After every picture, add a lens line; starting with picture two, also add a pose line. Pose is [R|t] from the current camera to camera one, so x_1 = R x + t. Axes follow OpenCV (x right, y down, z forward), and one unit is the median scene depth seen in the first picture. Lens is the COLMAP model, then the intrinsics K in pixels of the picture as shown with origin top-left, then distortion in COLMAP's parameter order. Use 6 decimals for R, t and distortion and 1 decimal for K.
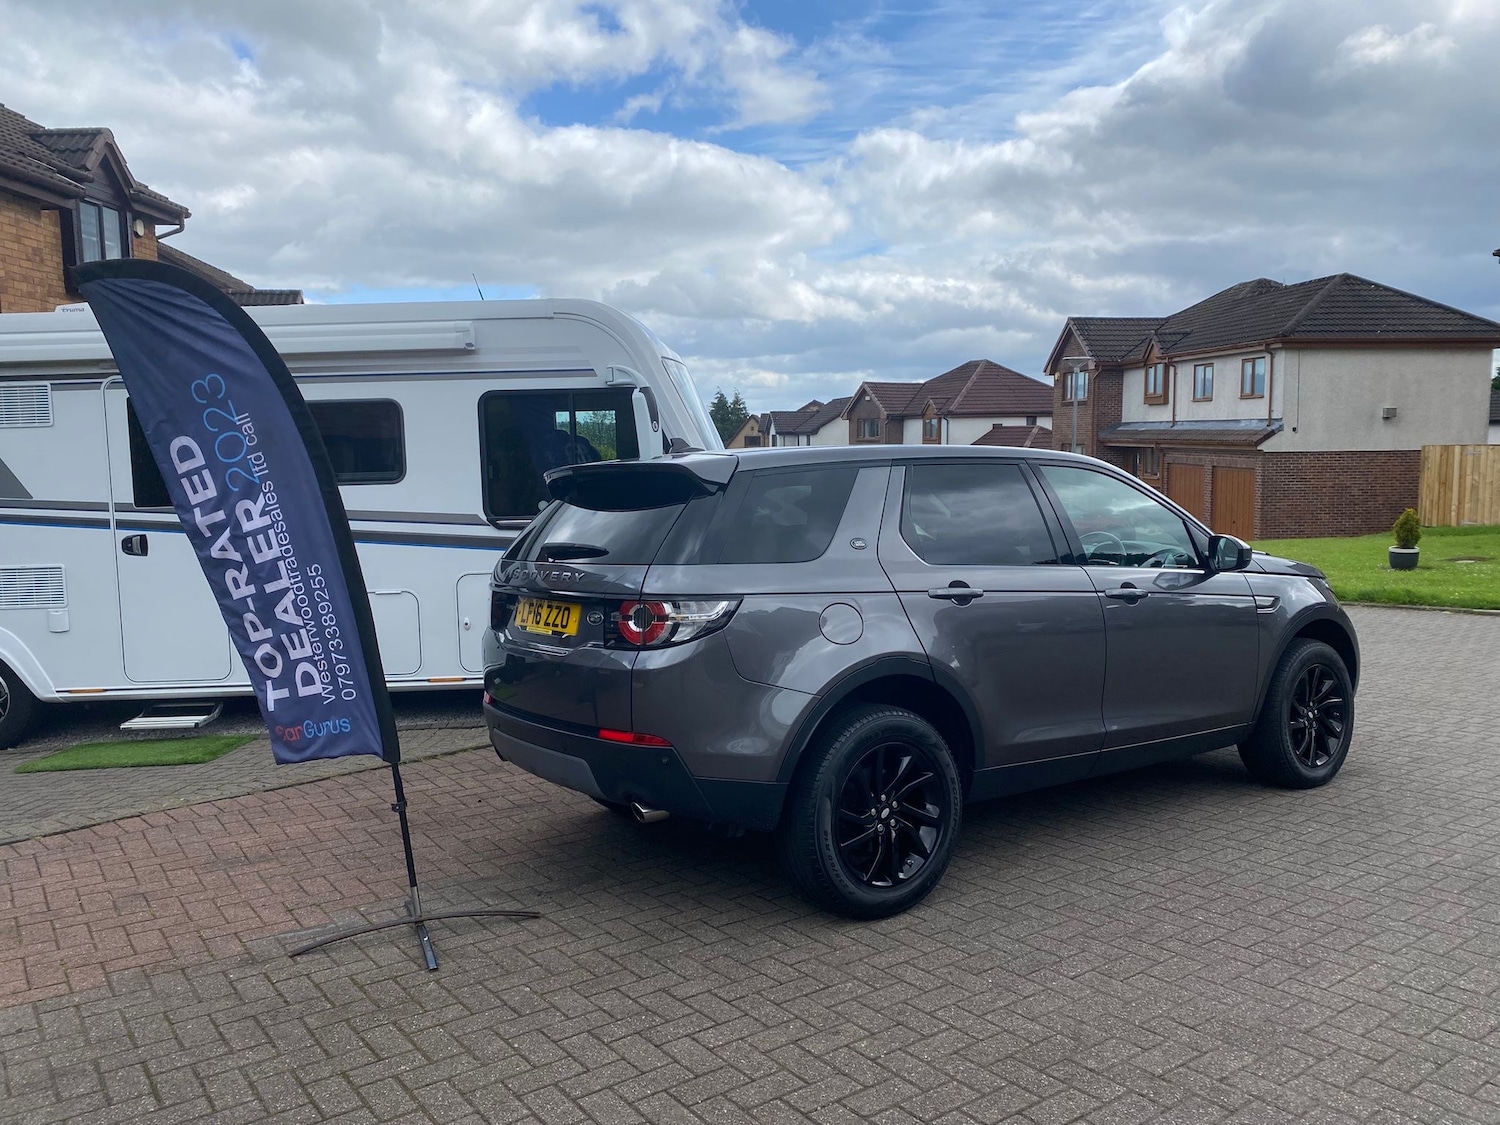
lens RADIAL K [[1154.6, 0, 749.0], [0, 1154.6, 521.0], [0, 0, 1]] dist [0.017329, -0.006326]
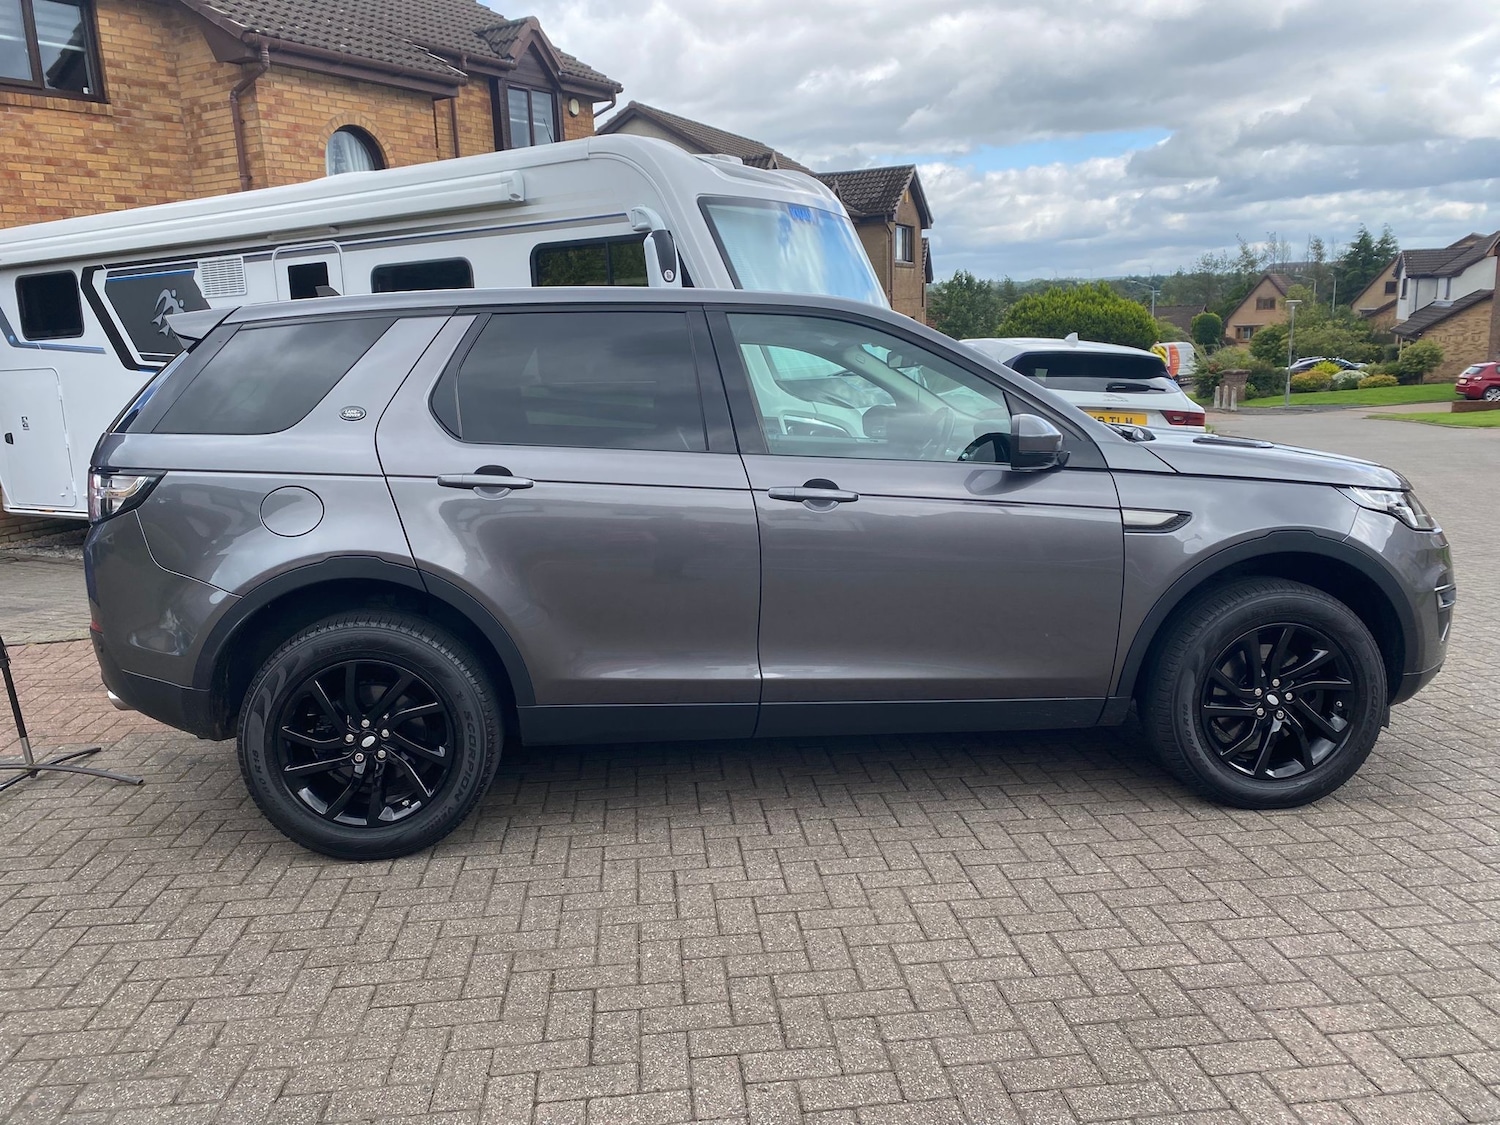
lens RADIAL K [[1154.6, 0, 749.0], [0, 1154.6, 521.0], [0, 0, 1]] dist [0.017329, -0.006326]
pose [[0.865726, 0.068785, -0.495769, 0.418924], [-0.008388, 0.992367, 0.123037, -0.004661], [0.500448, -0.102358, 0.859695, 0.244465]]
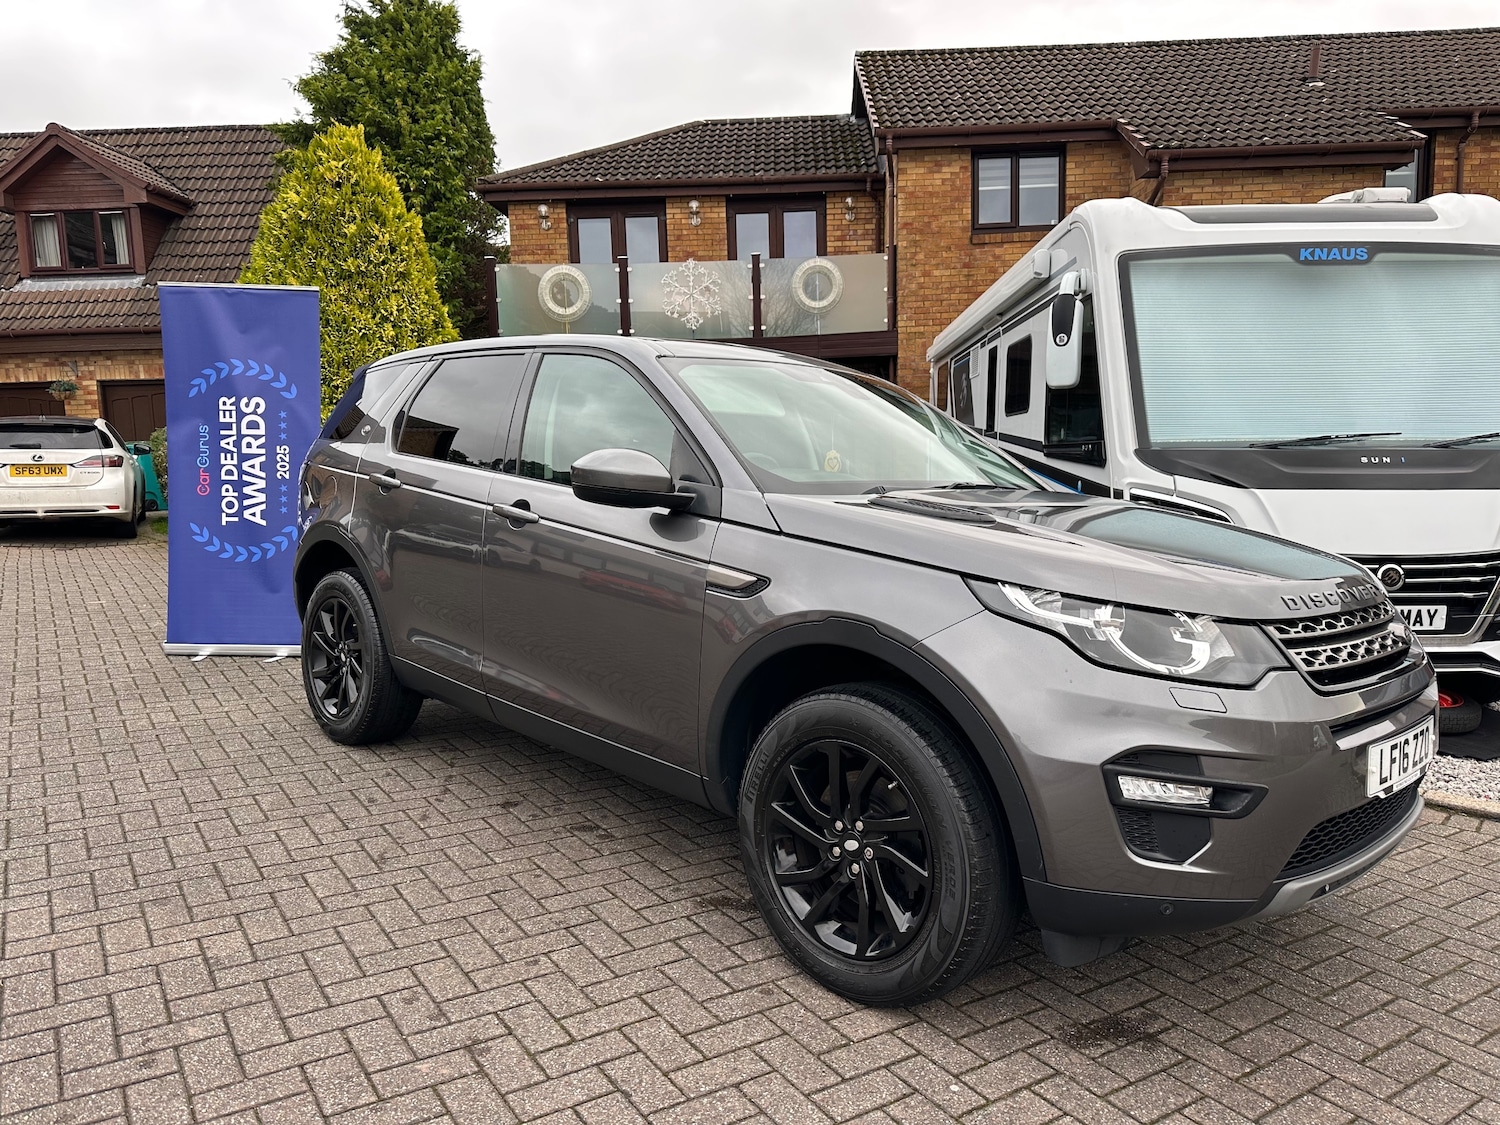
lens RADIAL K [[1074.3, 0, 750.0], [0, 1074.3, 562.5], [0, 0, 1]] dist [-0.003698, -0.004080]
pose [[-0.033560, 0.118382, -0.992401, 0.744699], [-0.047111, 0.991669, 0.119888, -0.000053], [0.998326, 0.050777, -0.027703, 0.789959]]
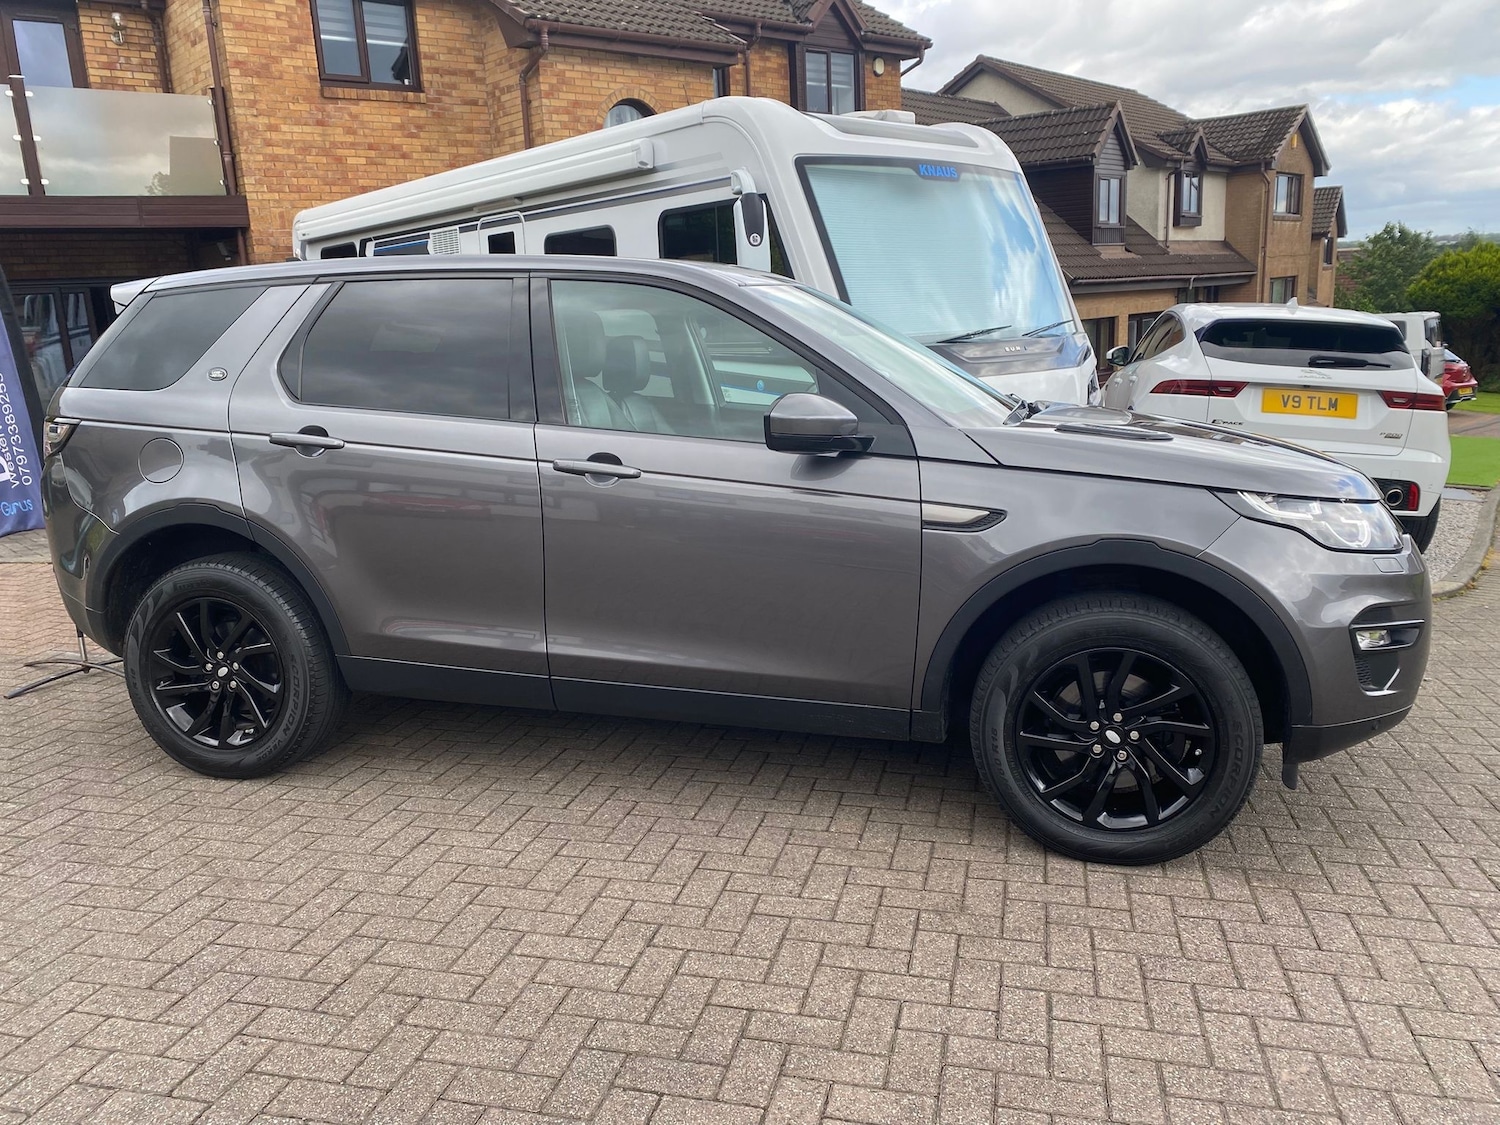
lens RADIAL K [[1154.6, 0, 749.0], [0, 1154.6, 521.0], [0, 0, 1]] dist [0.017329, -0.006326]
pose [[0.649951, 0.134378, -0.748001, 0.588485], [-0.020800, 0.987020, 0.159245, -0.011133], [0.759691, -0.087943, 0.644310, 0.408910]]
